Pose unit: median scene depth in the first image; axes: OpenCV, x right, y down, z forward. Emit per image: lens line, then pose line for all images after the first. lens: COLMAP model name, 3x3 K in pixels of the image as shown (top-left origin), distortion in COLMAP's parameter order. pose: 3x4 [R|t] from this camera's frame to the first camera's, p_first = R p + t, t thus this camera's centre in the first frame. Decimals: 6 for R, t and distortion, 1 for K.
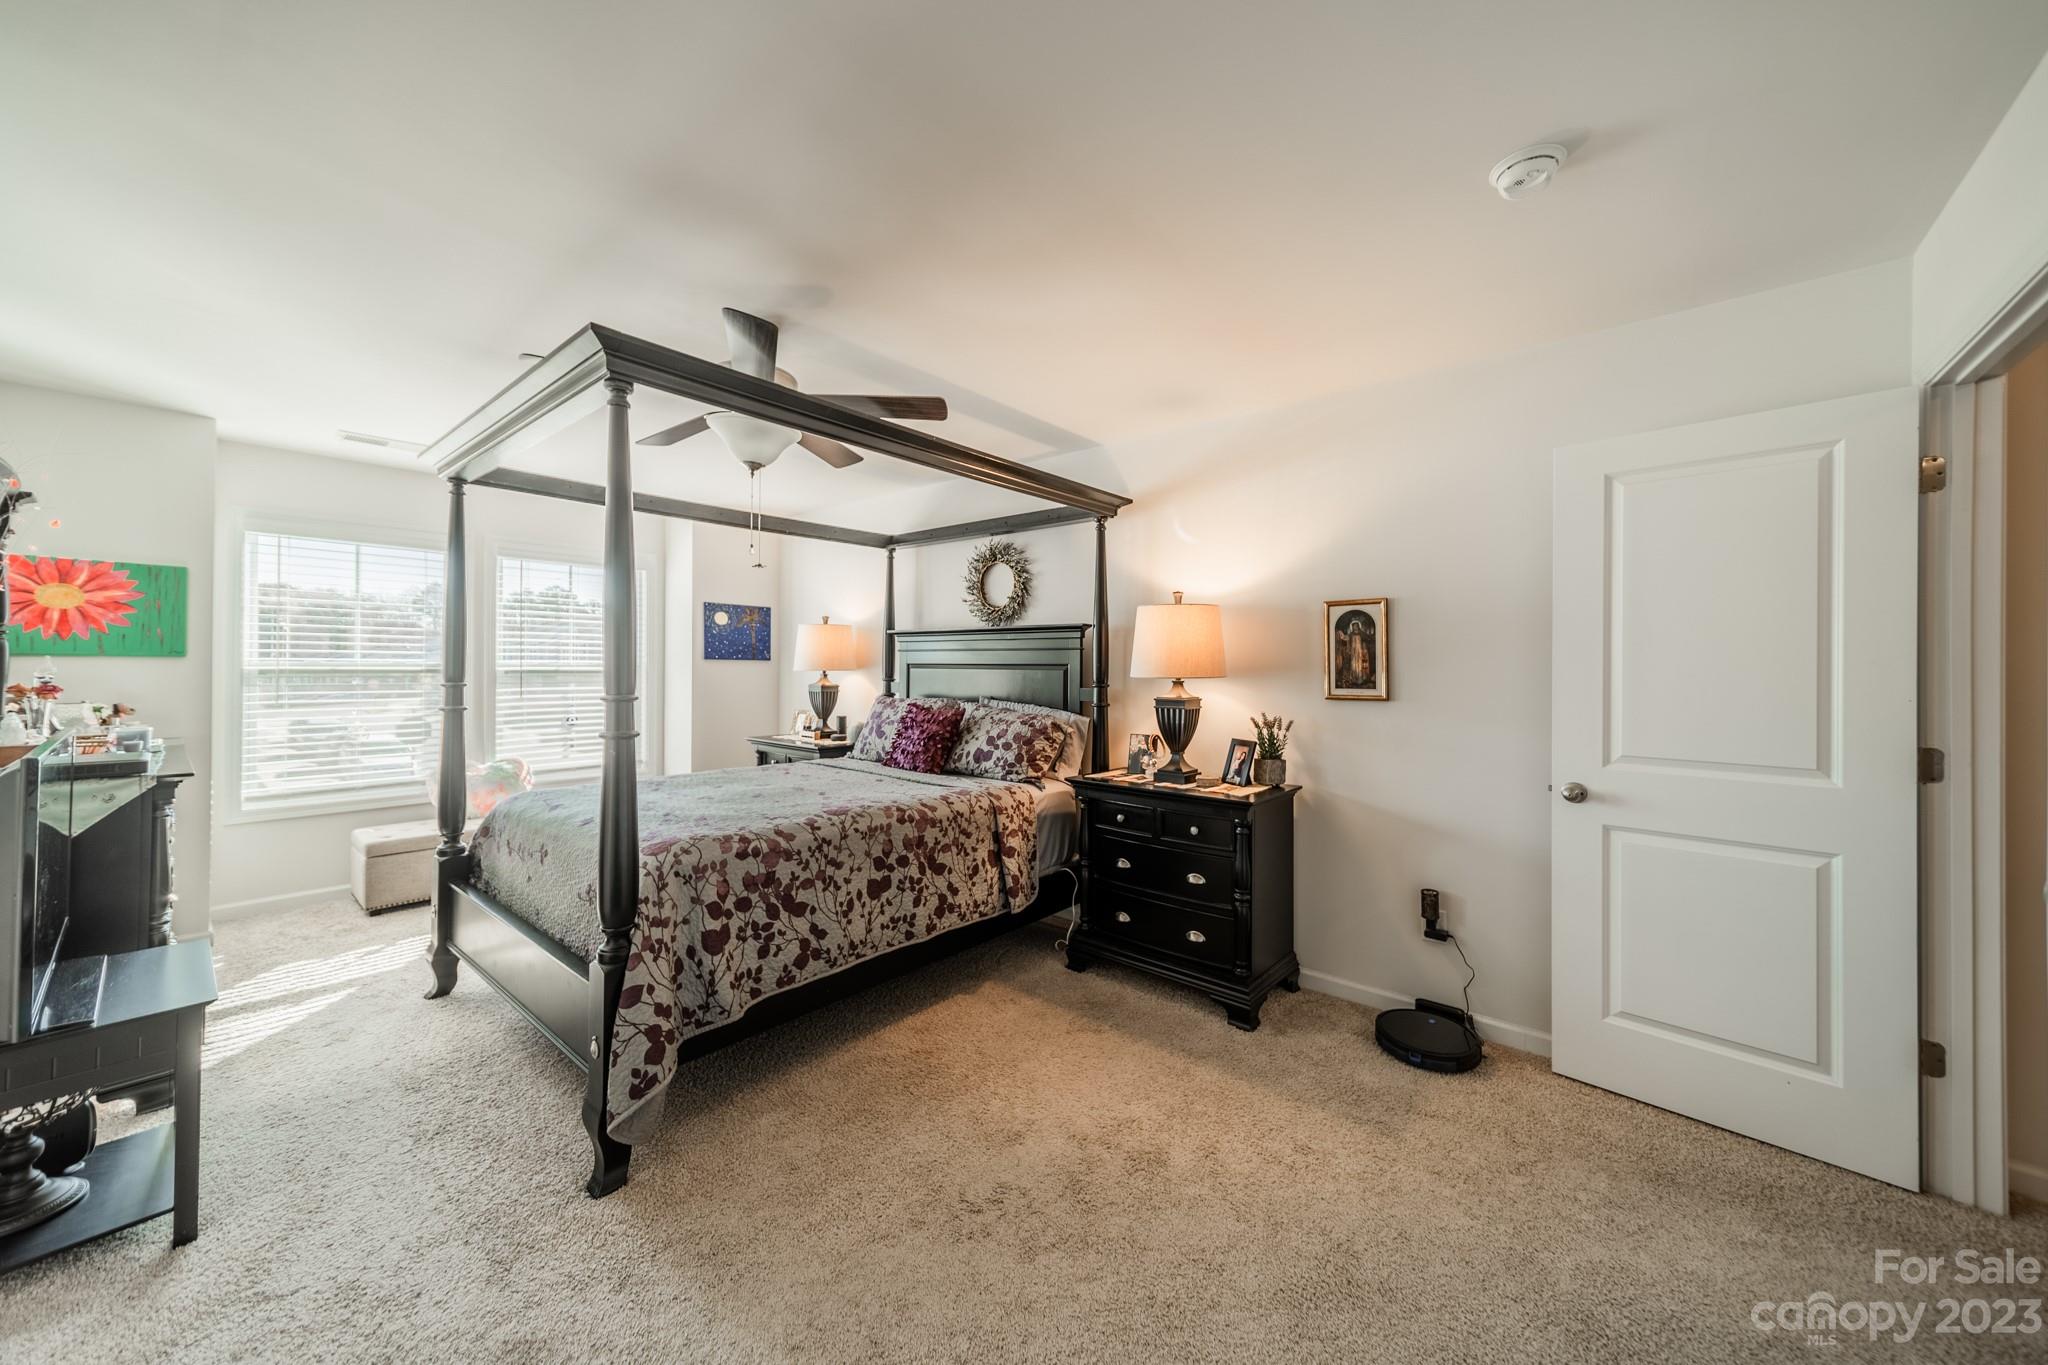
lens RADIAL K [[735.8, 0, 1045.9], [0, 735.8, 667.3], [0, 0, 1]] dist [0.008925, -0.000341]
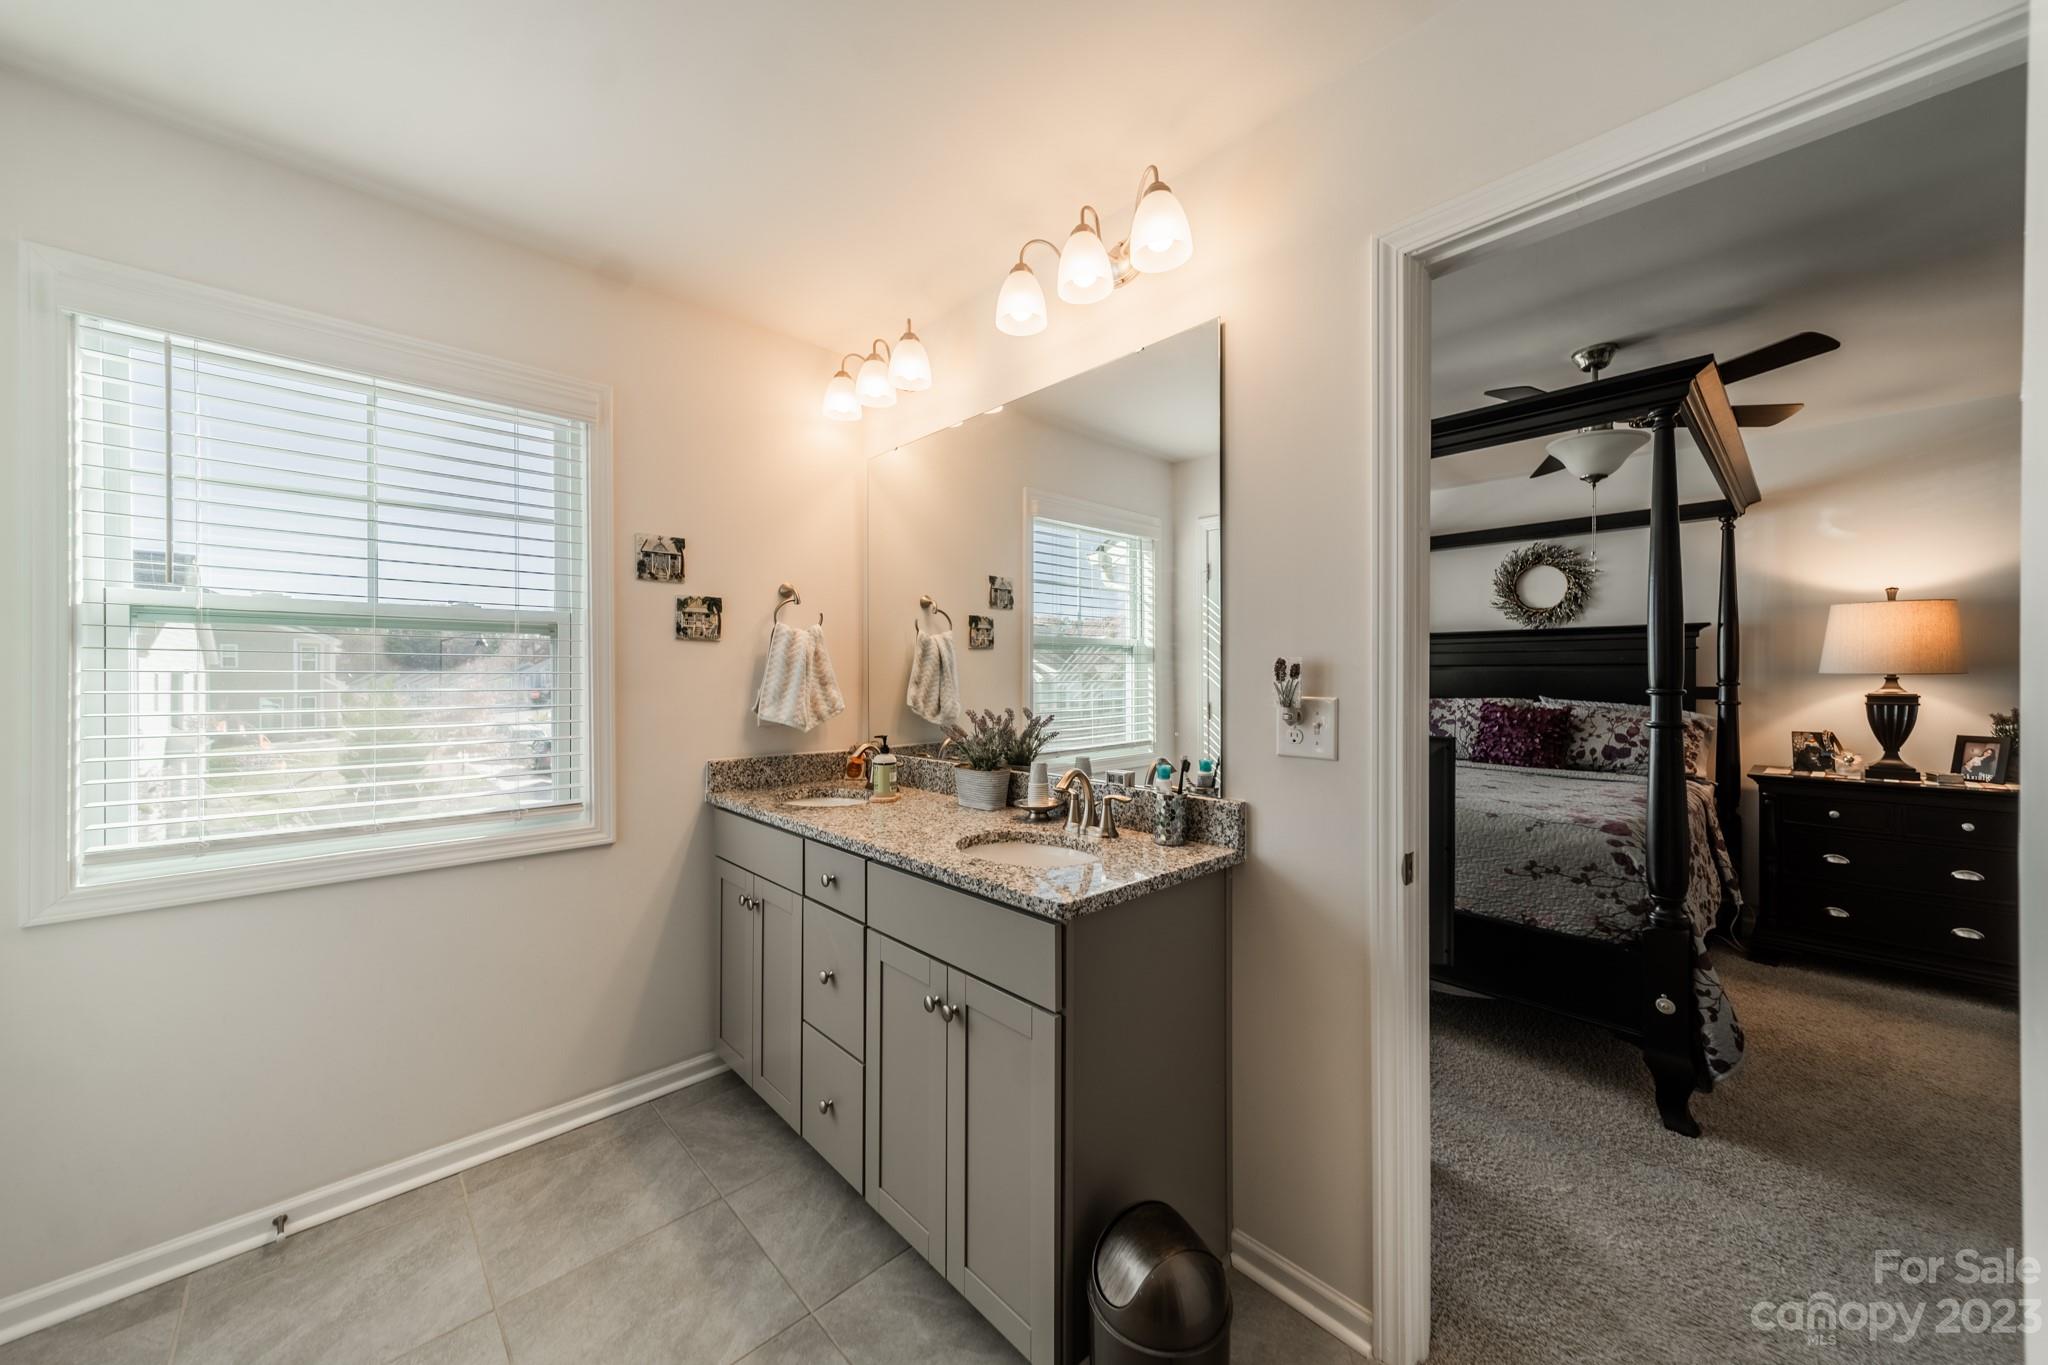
lens RADIAL K [[735.8, 0, 987.8], [0, 735.8, 687.2], [0, 0, 1]] dist [0.008925, -0.000341]
pose [[0.992684, -0.004470, -0.120657, -1.004308], [0.006292, 0.999872, 0.014728, 0.009942], [0.120576, -0.015379, 0.992585, -0.157827]]
